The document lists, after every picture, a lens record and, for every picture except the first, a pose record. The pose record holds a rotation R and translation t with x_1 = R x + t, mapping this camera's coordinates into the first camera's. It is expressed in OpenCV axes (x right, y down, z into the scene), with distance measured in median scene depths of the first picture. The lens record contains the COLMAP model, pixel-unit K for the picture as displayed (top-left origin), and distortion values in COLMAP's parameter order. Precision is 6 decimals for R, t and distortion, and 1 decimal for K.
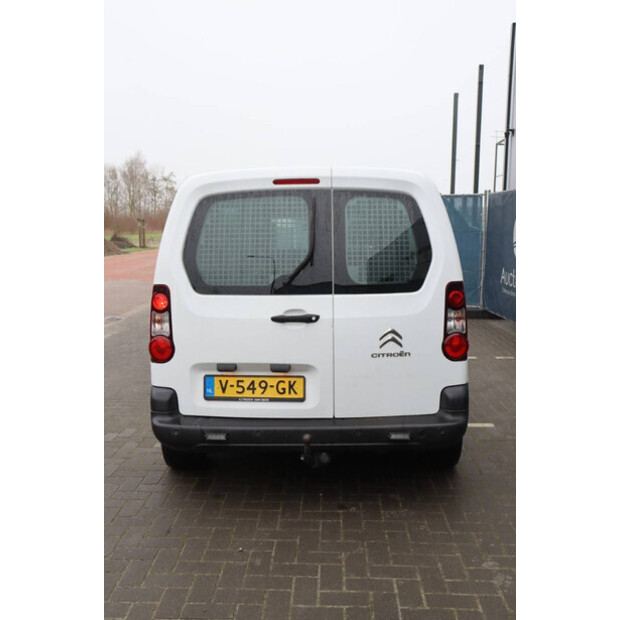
lens RADIAL K [[640.4, 0, 307.8], [0, 640.4, 308.3], [0, 0, 1]] dist [-0.054257, 0.000000]
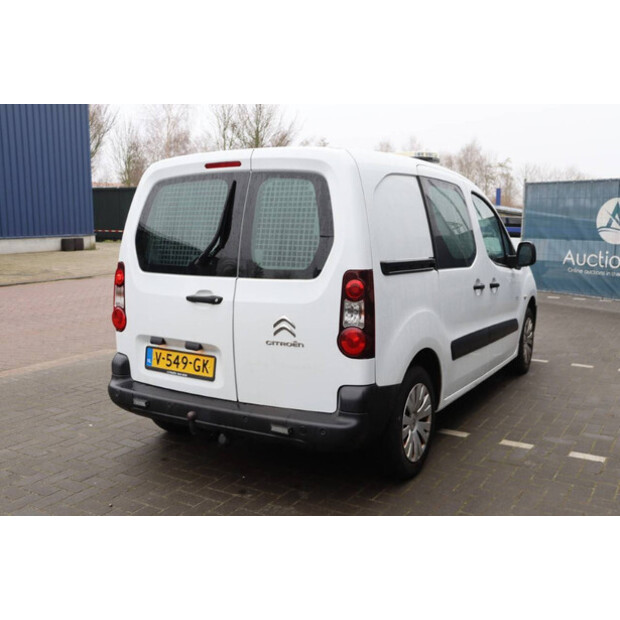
lens RADIAL K [[640.4, 0, 306.7], [0, 640.4, 308.5], [0, 0, 1]] dist [-0.054257, 0.000000]
pose [[0.874942, 0.071433, -0.478931, 0.602960], [-0.061693, 0.997443, 0.036065, -0.015811], [0.480283, -0.002008, 0.877112, 0.176490]]
